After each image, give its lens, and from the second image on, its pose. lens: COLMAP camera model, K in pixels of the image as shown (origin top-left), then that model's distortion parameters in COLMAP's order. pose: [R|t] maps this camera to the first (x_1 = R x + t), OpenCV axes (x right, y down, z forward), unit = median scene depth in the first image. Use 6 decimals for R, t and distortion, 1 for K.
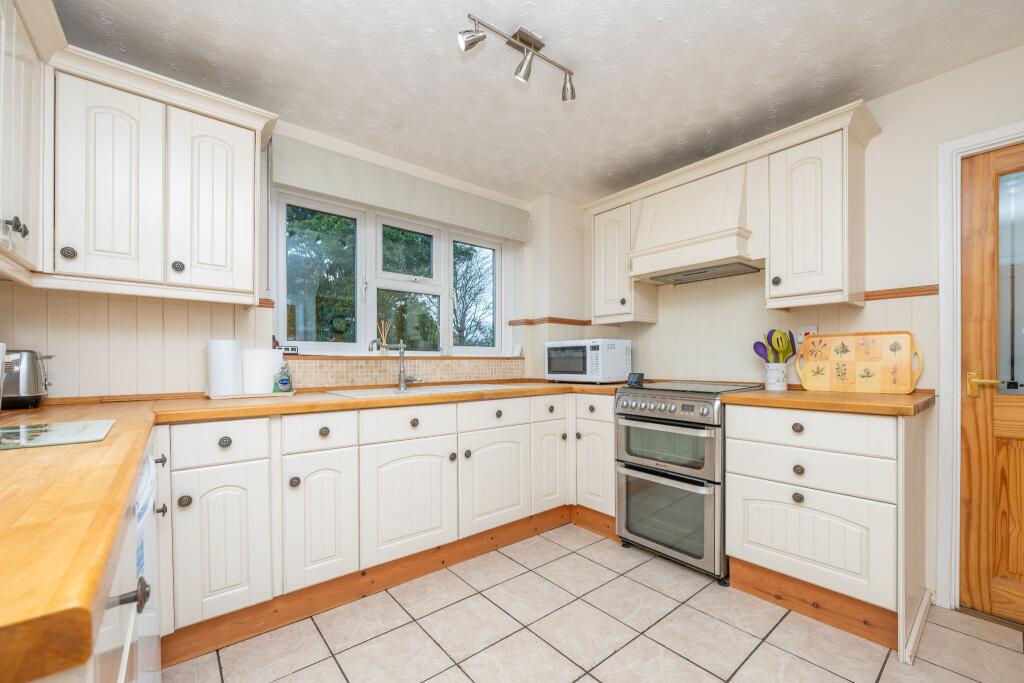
lens RADIAL K [[414.4, 0, 510.4], [0, 414.4, 359.1], [0, 0, 1]] dist [0.013558, -0.000098]
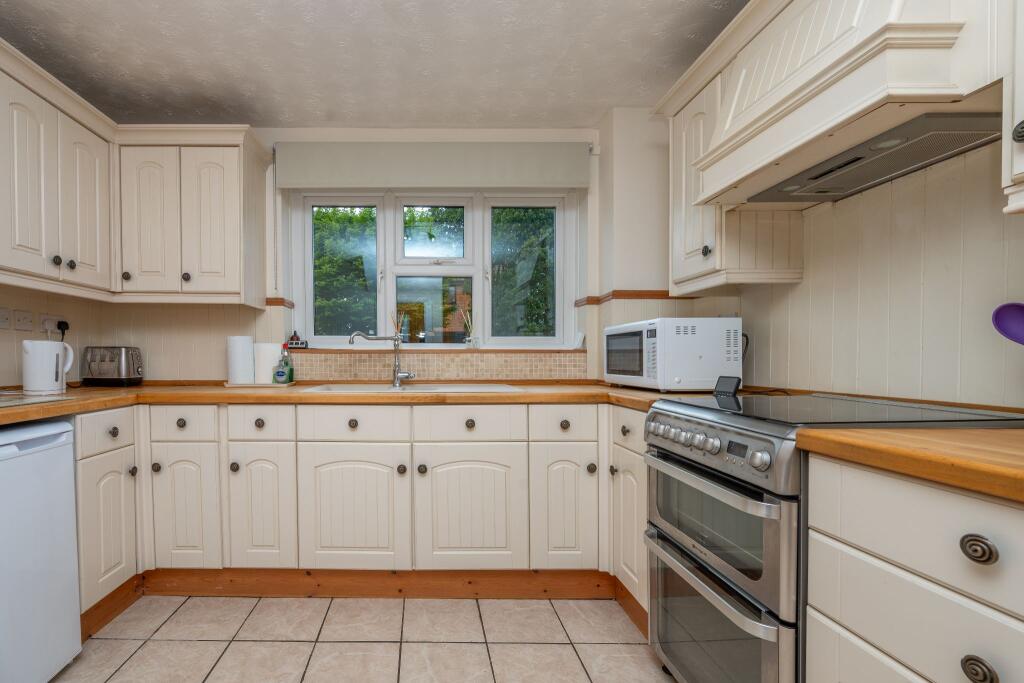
lens RADIAL K [[439.8, 0, 513.6], [0, 439.8, 366.0], [0, 0, 1]] dist [-0.002190, -0.000099]
pose [[0.773976, 0.014889, -0.633040, 0.561672], [0.000493, 0.999709, 0.024115, 0.006697], [0.633215, -0.018977, 0.773743, 0.444119]]
